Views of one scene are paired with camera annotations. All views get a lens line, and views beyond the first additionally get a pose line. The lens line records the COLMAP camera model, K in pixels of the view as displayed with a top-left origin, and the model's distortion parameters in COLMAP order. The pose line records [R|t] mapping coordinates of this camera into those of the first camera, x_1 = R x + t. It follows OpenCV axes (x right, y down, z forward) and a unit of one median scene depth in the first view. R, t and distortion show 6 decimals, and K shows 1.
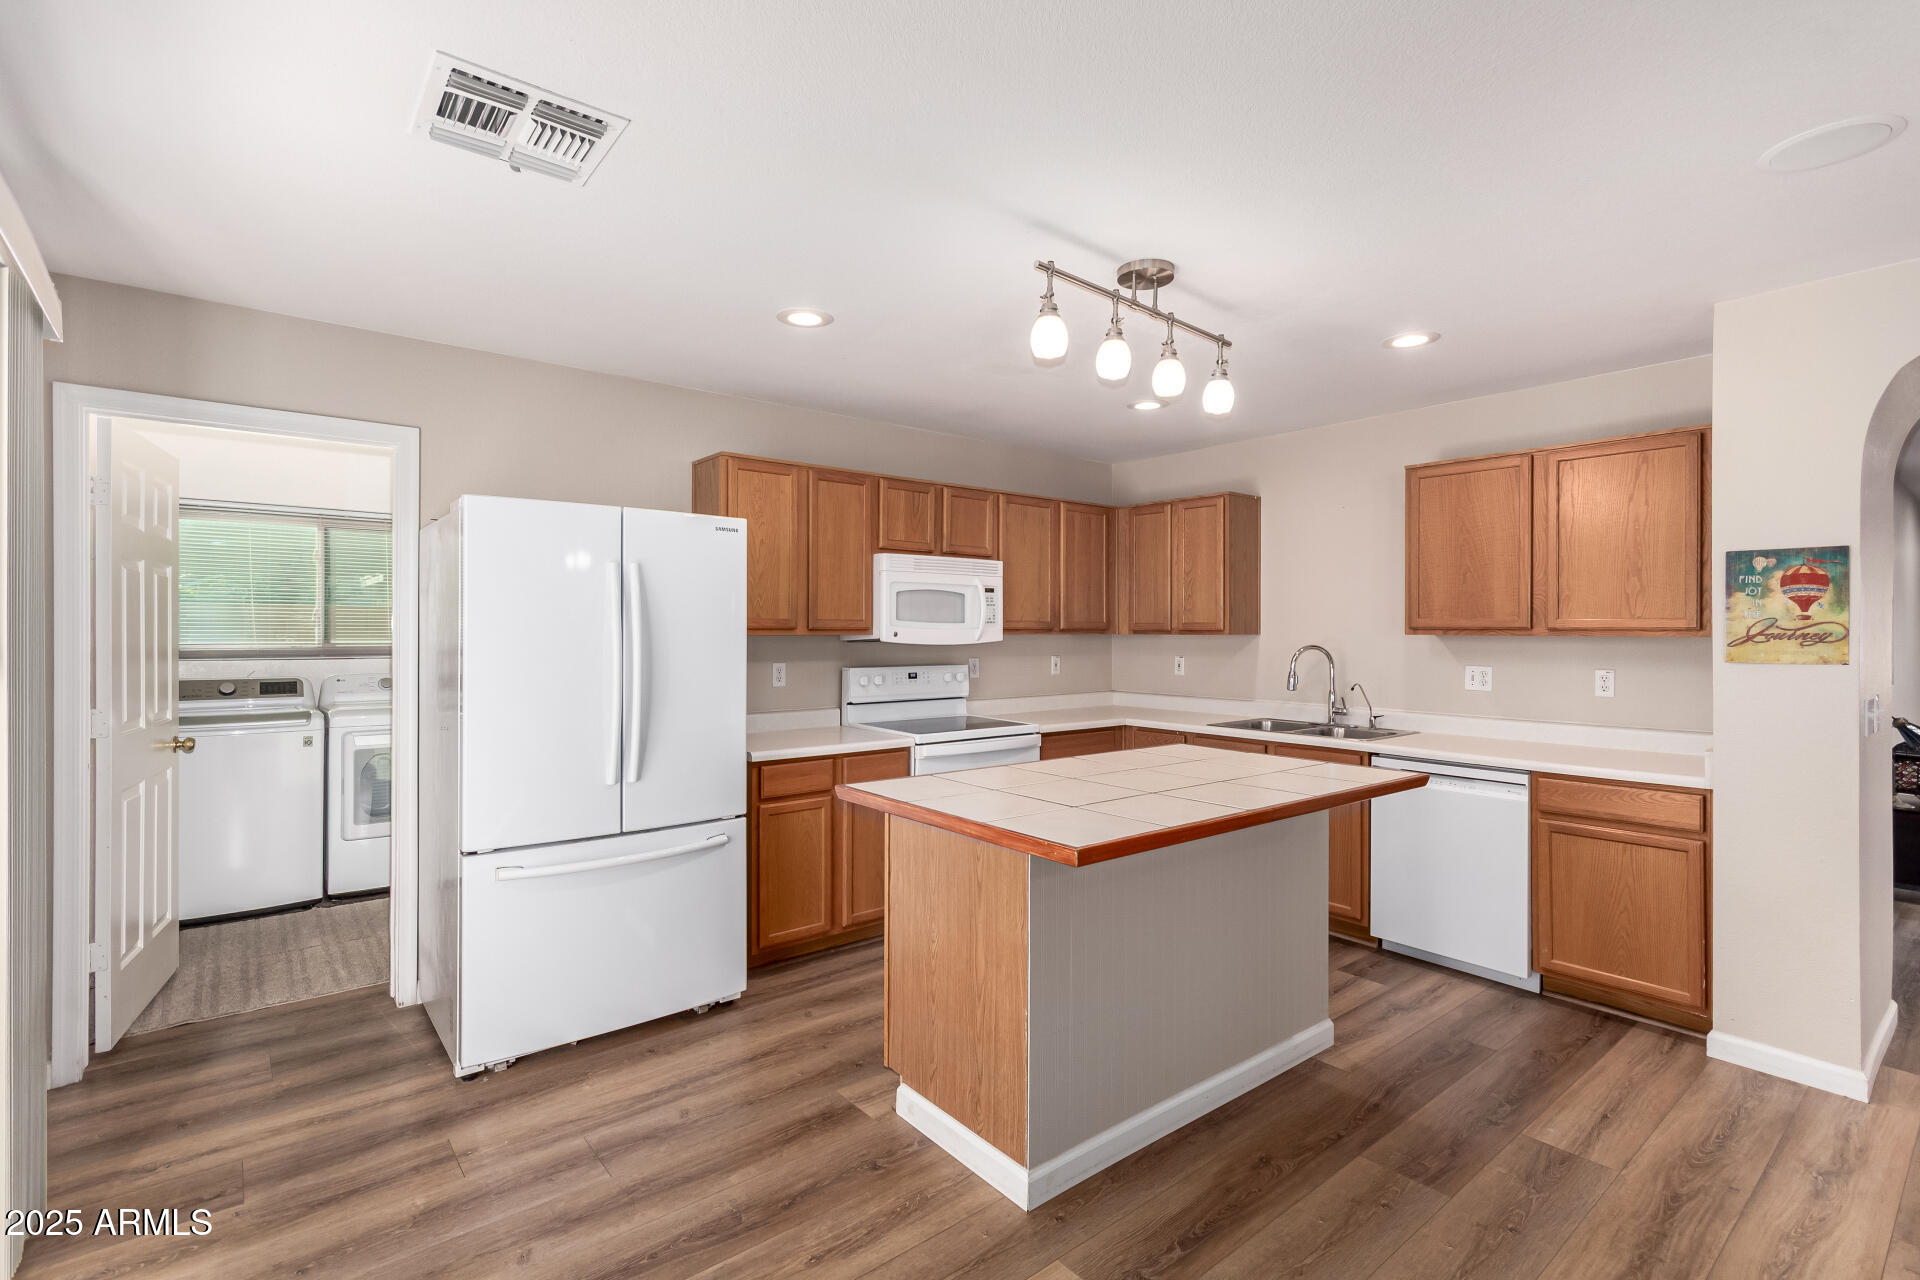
lens RADIAL K [[887.9, 0, 958.9], [0, 887.9, 633.7], [0, 0, 1]] dist [0.001659, 0.000582]
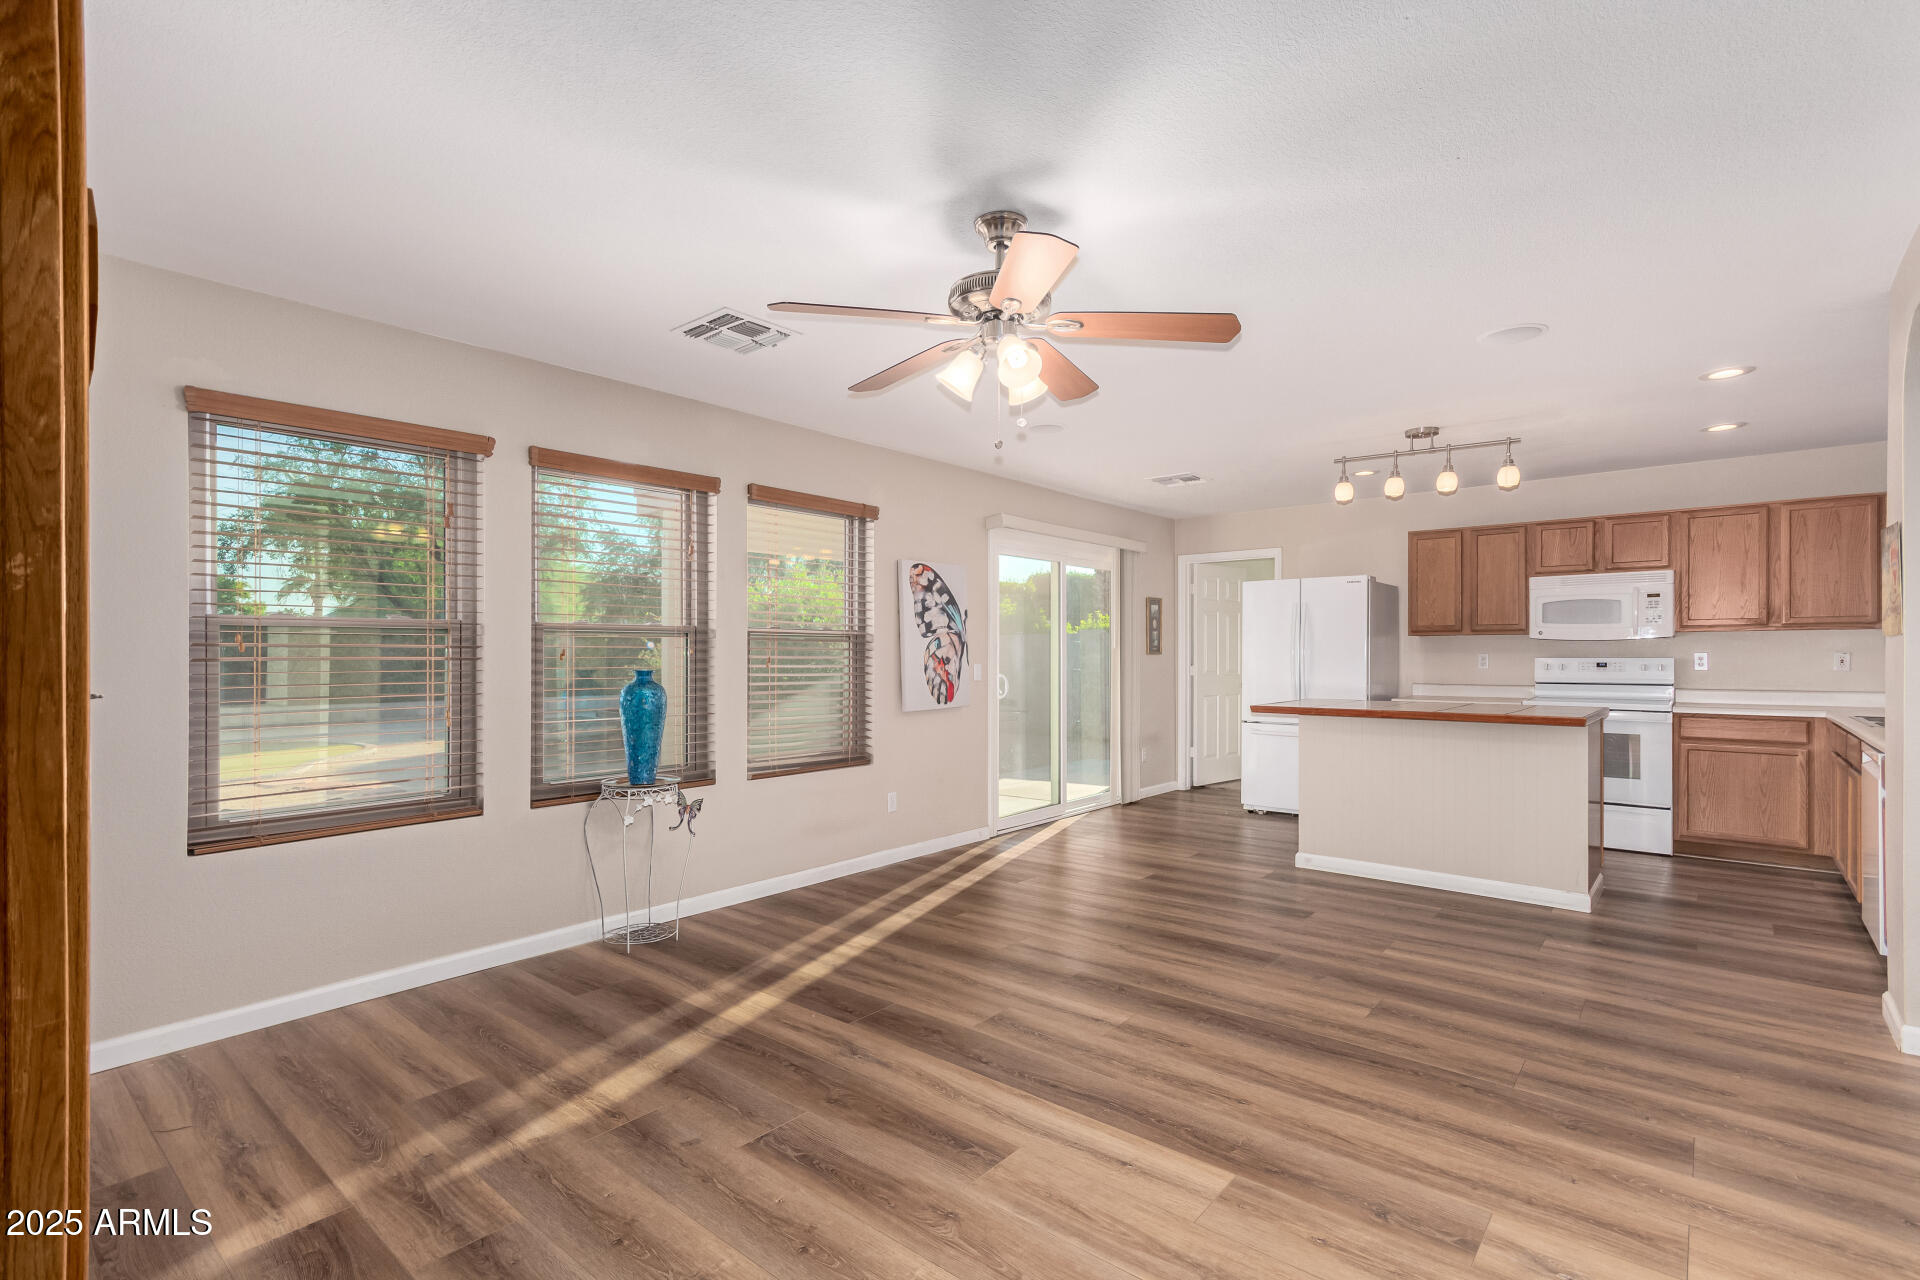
lens RADIAL K [[892.3, 0, 960.0], [0, 892.3, 658.5], [0, 0, 1]] dist [0.001429, 0.000735]
pose [[0.180691, 0.001189, -0.983539, 1.136965], [0.000440, 0.999999, 0.001290, 0.037739], [0.983540, -0.000665, 0.180691, -0.171269]]
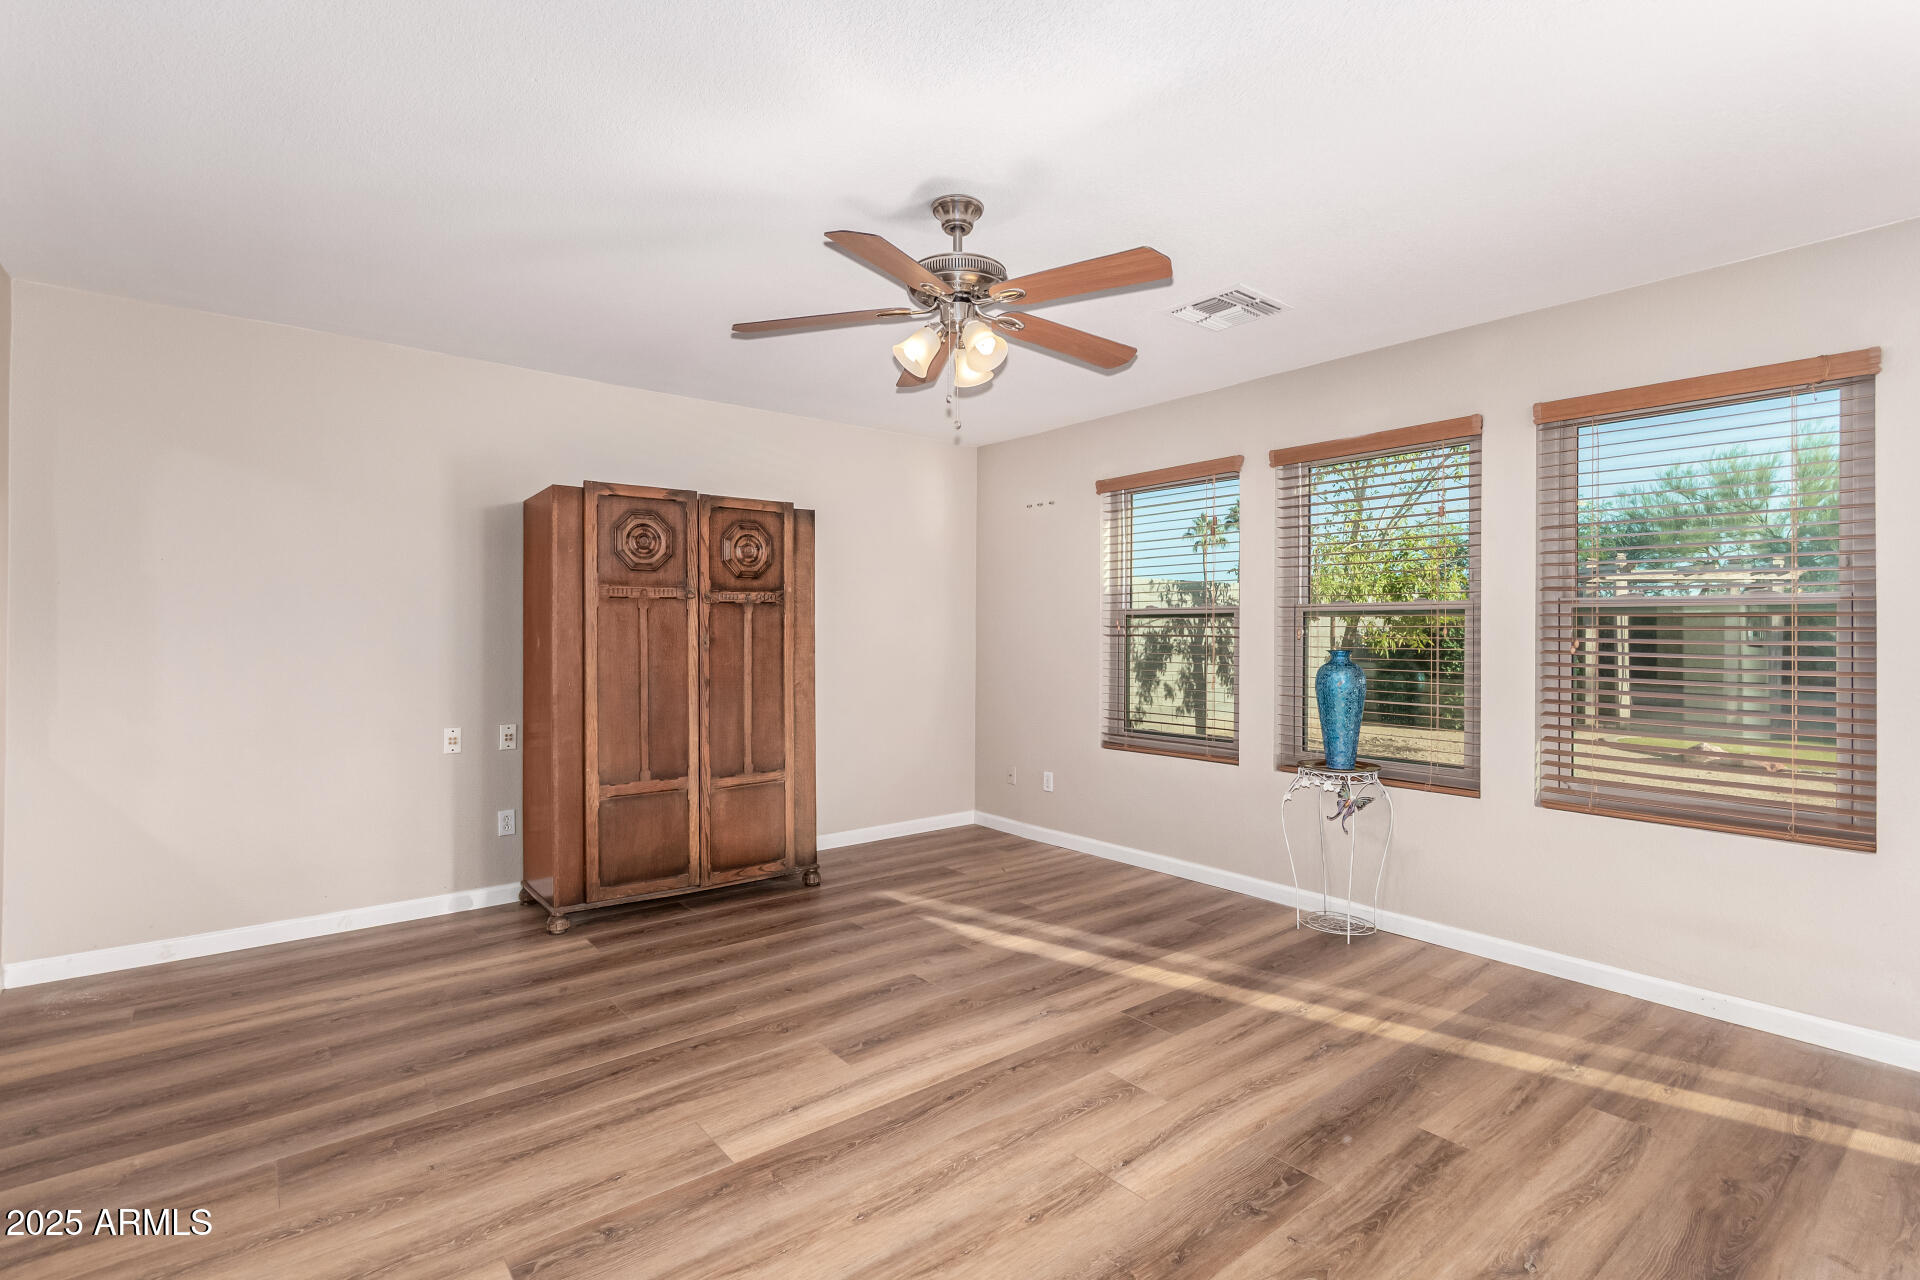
lens RADIAL K [[892.3, 0, 951.5], [0, 892.3, 622.5], [0, 0, 1]] dist [-0.001335, 0.000072]
pose [[-0.999811, -0.009080, 0.017209, 0.552995], [-0.009276, 0.999893, -0.011322, 0.036112], [-0.017105, -0.011479, -0.999788, 0.555581]]
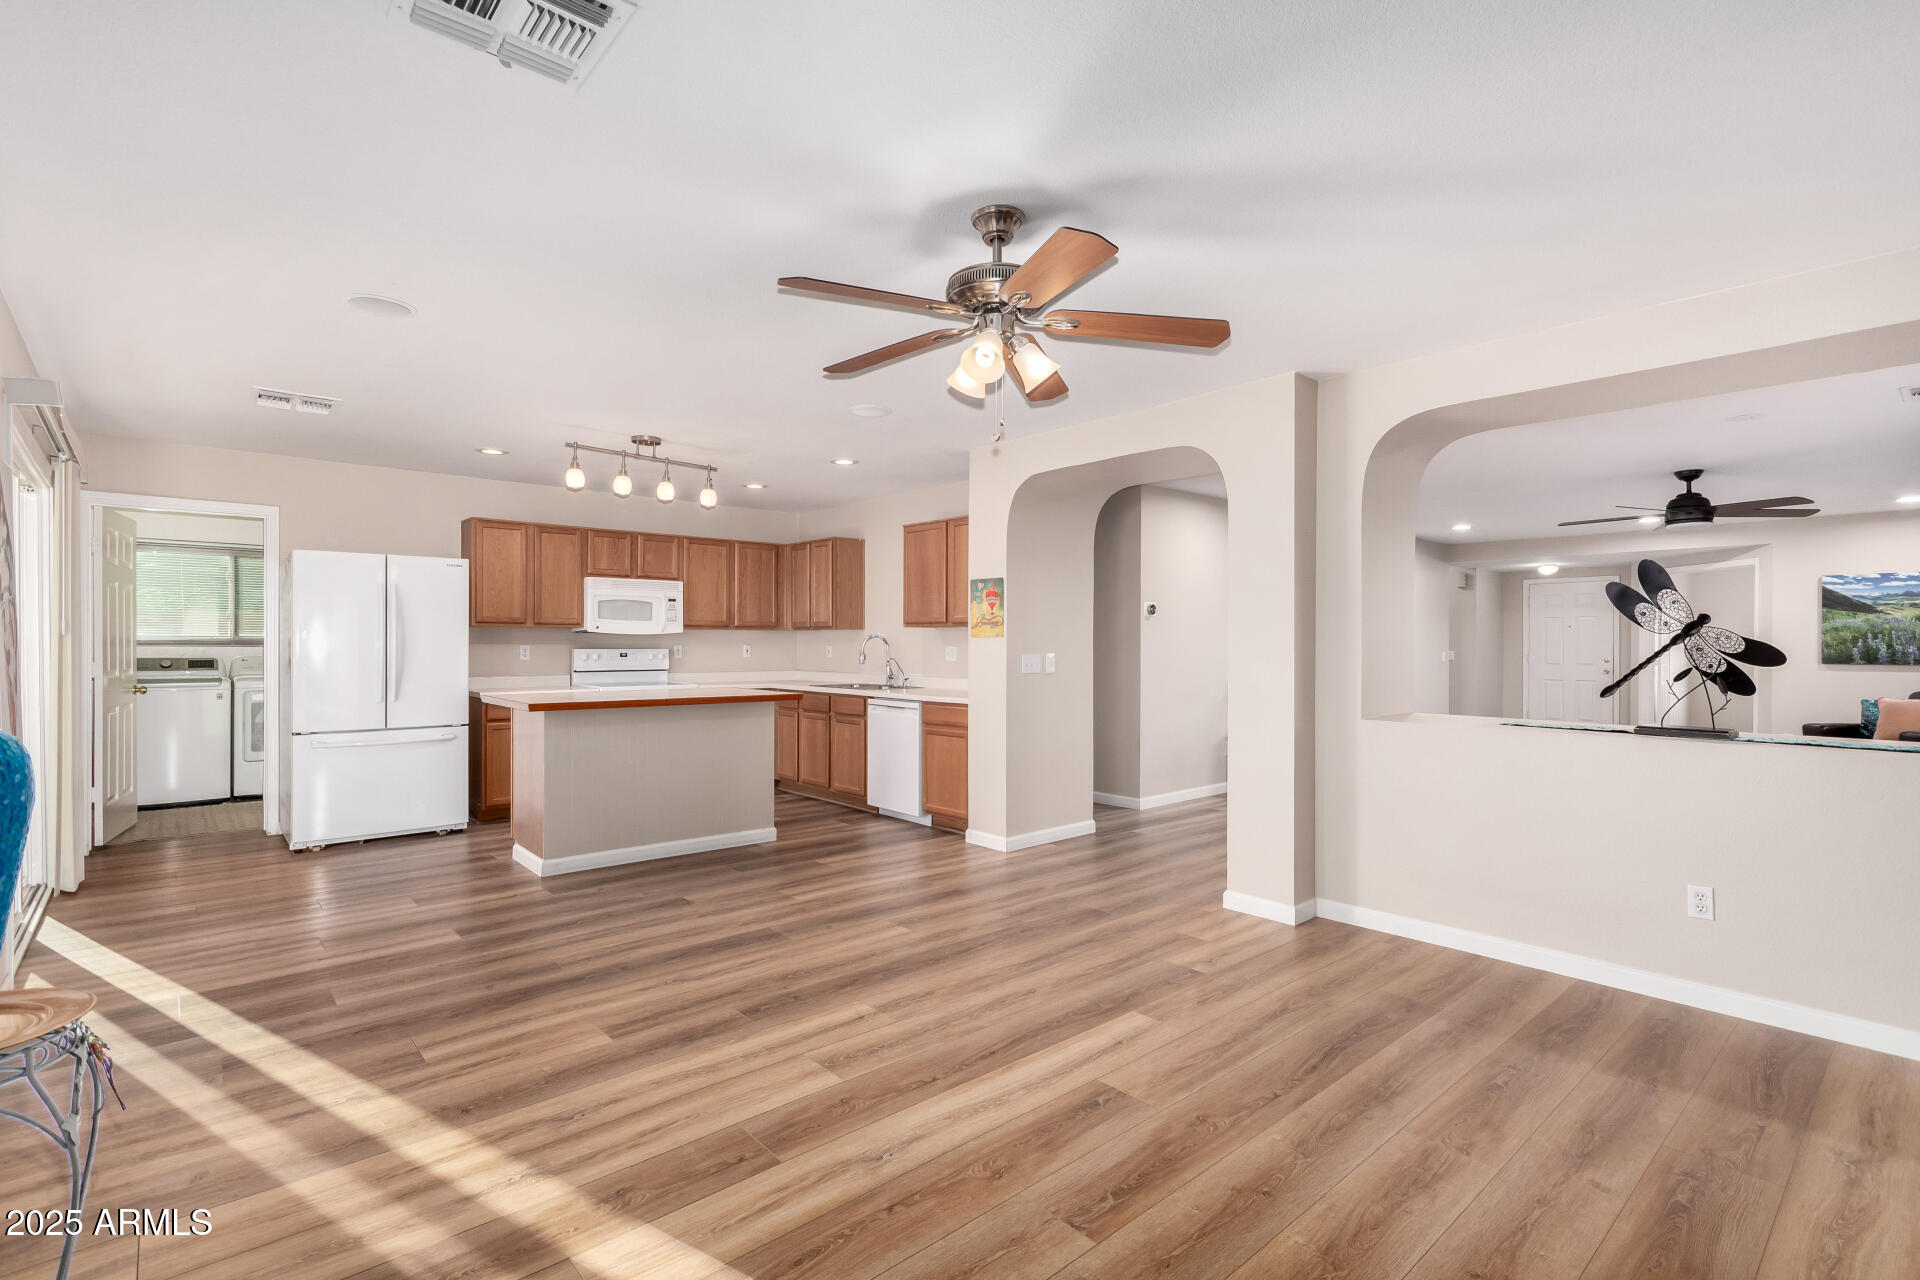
lens RADIAL K [[896.6, 0, 969.5], [0, 896.6, 644.2], [0, 0, 1]] dist [0.000376, -0.000202]
pose [[0.998989, -0.000225, 0.044950, 0.515861], [0.000404, 0.999992, -0.003959, 0.037303], [-0.044949, 0.003974, 0.998981, -0.637374]]
